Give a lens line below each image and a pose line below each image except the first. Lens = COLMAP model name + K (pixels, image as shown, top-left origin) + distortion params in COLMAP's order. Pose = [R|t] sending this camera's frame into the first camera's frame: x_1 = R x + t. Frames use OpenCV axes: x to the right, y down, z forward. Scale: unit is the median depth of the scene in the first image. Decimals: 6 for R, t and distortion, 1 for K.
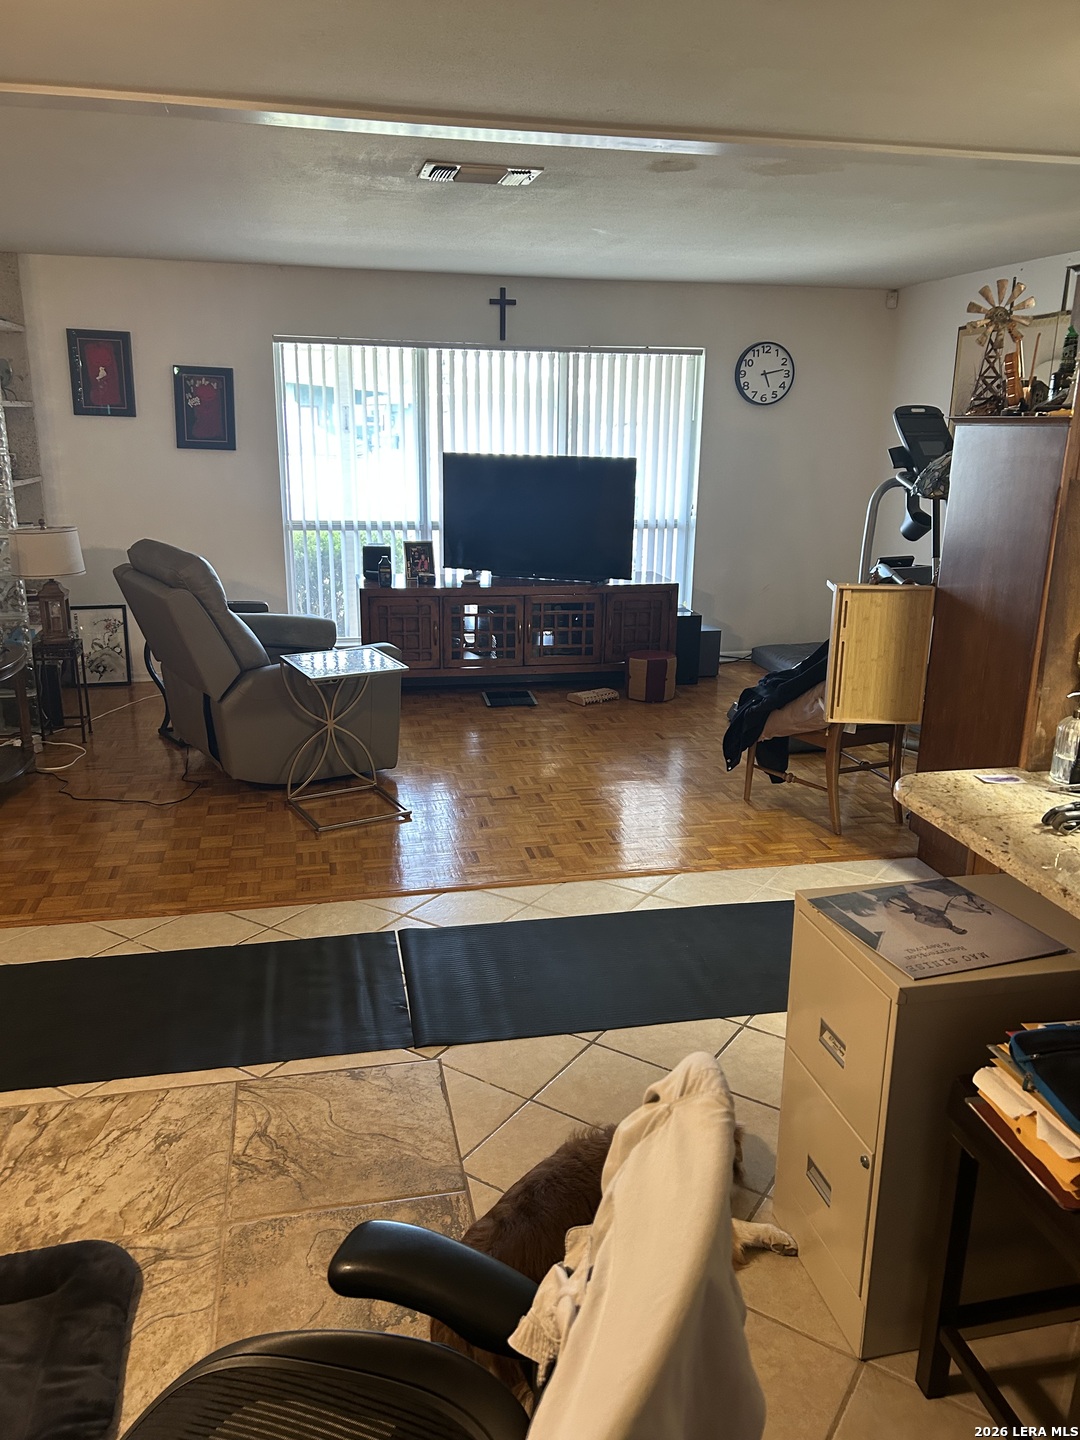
lens RADIAL K [[1092.0, 0, 536.4], [0, 1092.0, 717.9], [0, 0, 1]] dist [0.048586, -0.025220]
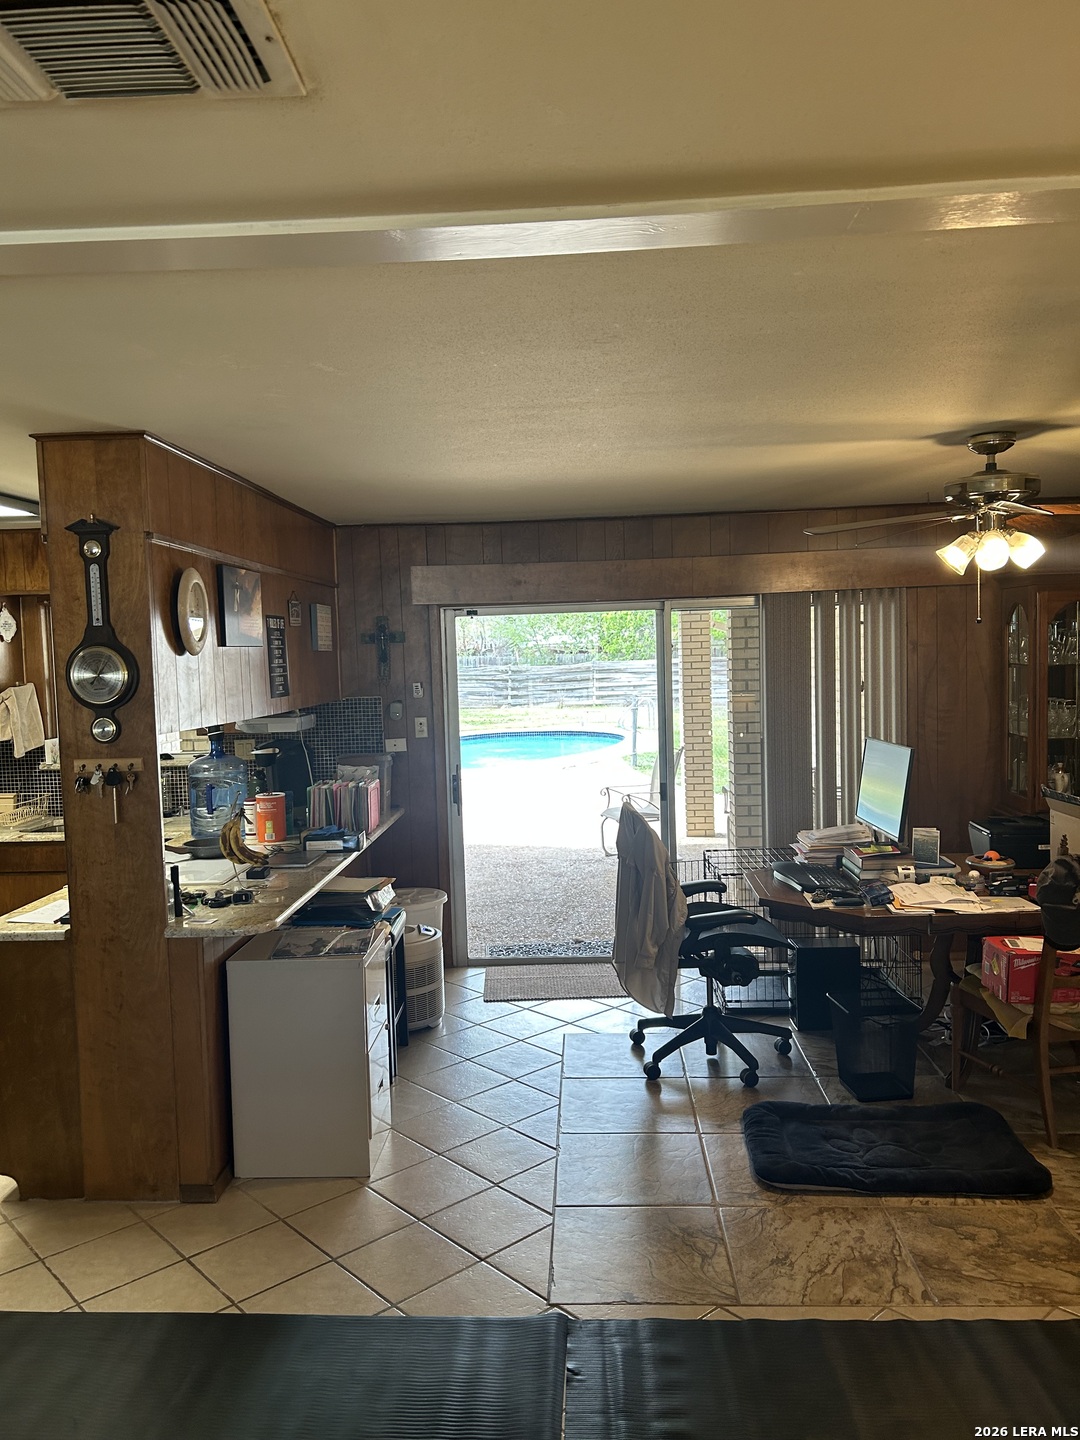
lens RADIAL K [[1092.0, 0, 538.3], [0, 1092.0, 712.0], [0, 0, 1]] dist [0.048586, -0.025220]
pose [[-0.967572, 0.000343, 0.252595, -0.377686], [0.081964, 0.946315, 0.312680, -0.587785], [-0.238927, 0.323244, -0.915657, 1.959643]]
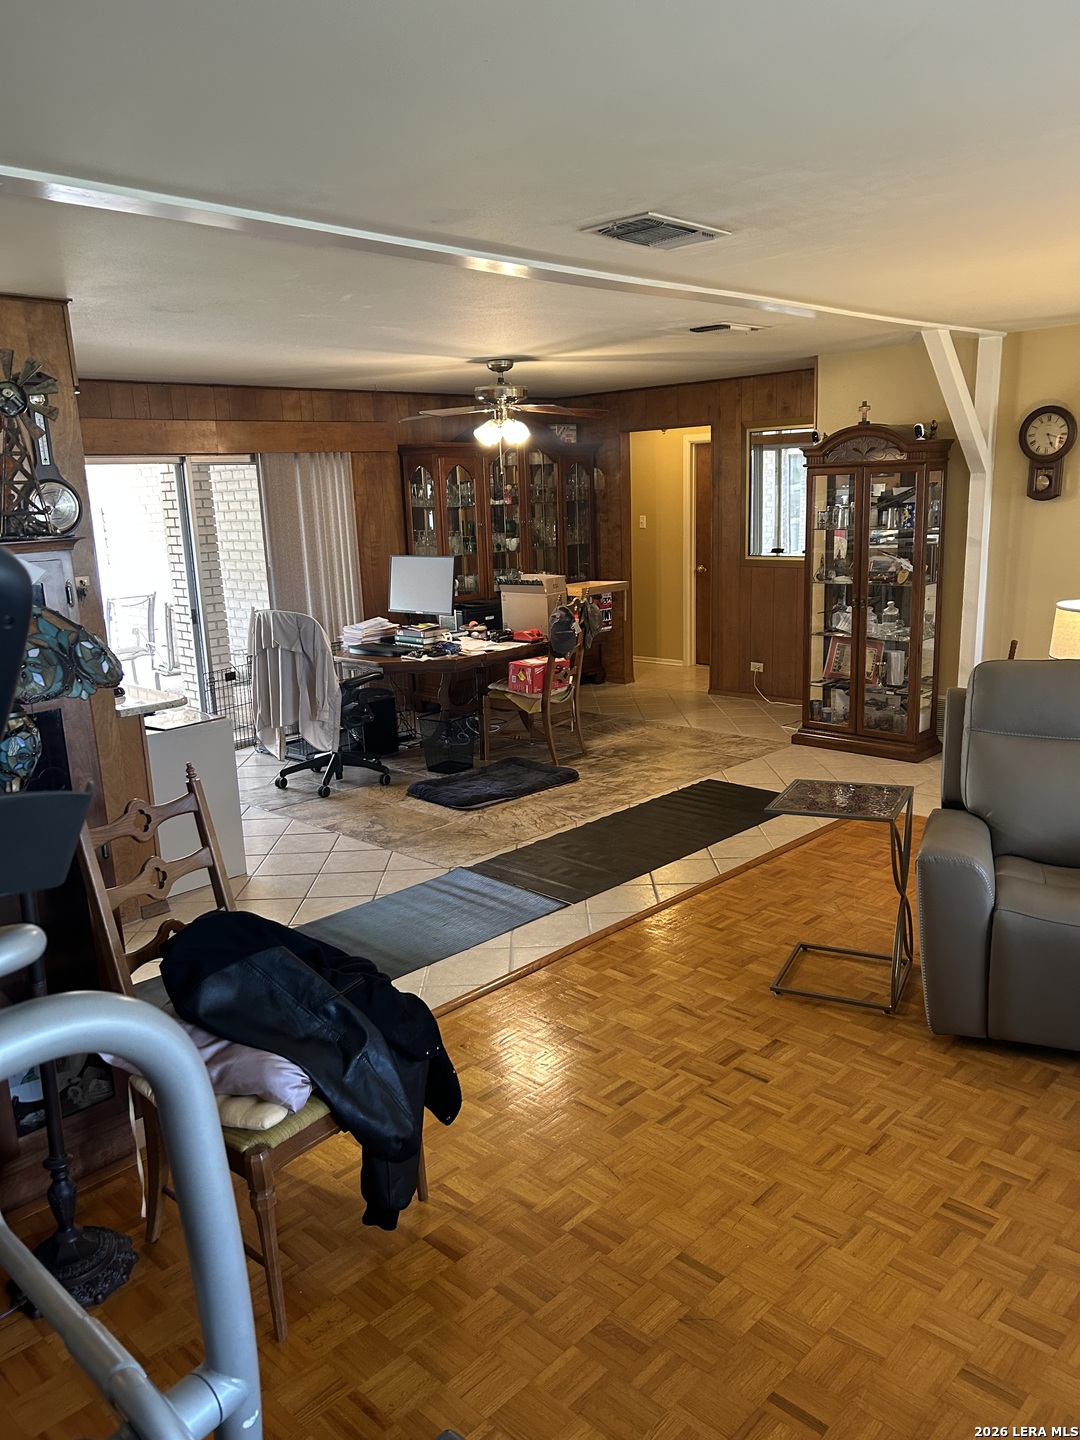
lens RADIAL K [[1092.0, 0, 550.7], [0, 1092.0, 732.4], [0, 0, 1]] dist [0.048586, -0.025220]
pose [[-0.830923, 0.138639, -0.538837, 0.773323], [-0.121730, 0.899696, 0.419201, -0.723667], [0.542907, 0.413917, -0.730701, 2.555430]]
